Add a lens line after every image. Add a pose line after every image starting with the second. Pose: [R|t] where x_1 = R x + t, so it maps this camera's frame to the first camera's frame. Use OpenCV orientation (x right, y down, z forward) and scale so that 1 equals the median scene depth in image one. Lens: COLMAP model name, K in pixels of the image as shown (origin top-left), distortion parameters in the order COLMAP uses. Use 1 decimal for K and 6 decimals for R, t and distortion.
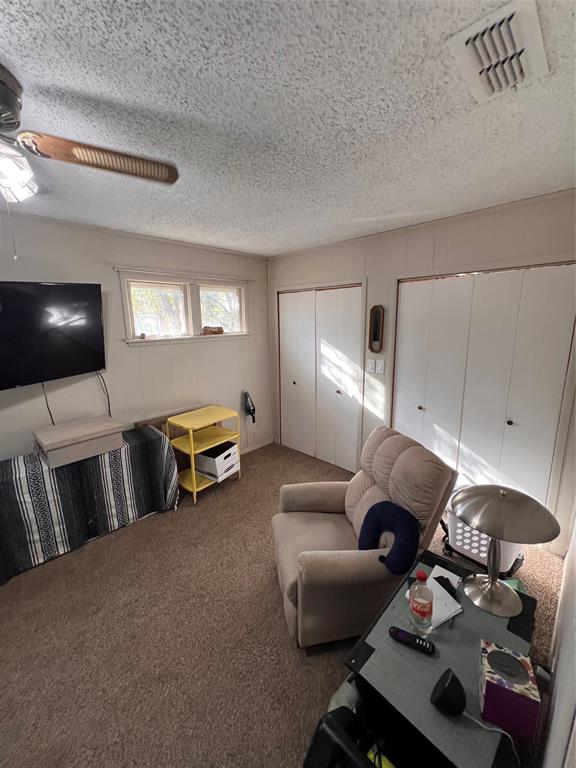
lens RADIAL K [[306.7, 0, 289.3], [0, 306.7, 381.7], [0, 0, 1]] dist [-0.004644, 0.001829]
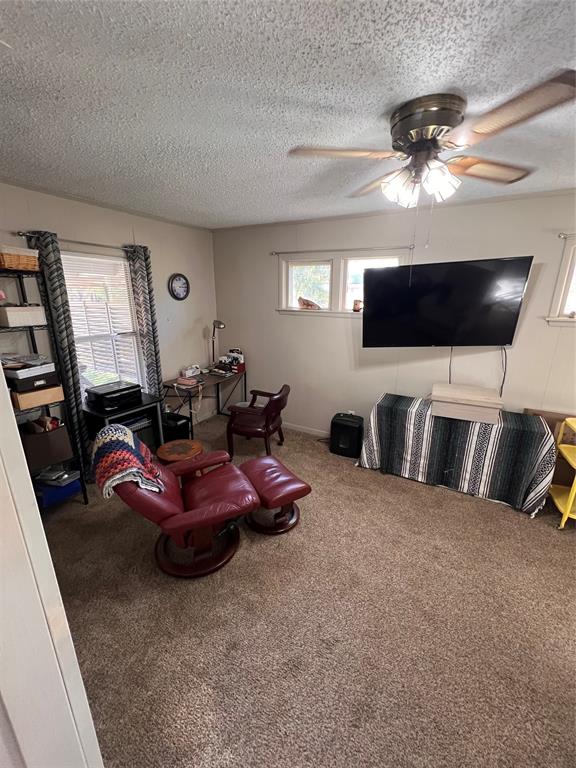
lens RADIAL K [[306.7, 0, 288.5], [0, 306.7, 382.8], [0, 0, 1]] dist [-0.004644, 0.001829]
pose [[0.275813, 0.280020, -0.919519, 0.151711], [-0.201115, 0.952264, 0.229666, -0.008928], [0.939936, 0.121584, 0.318963, 0.029299]]
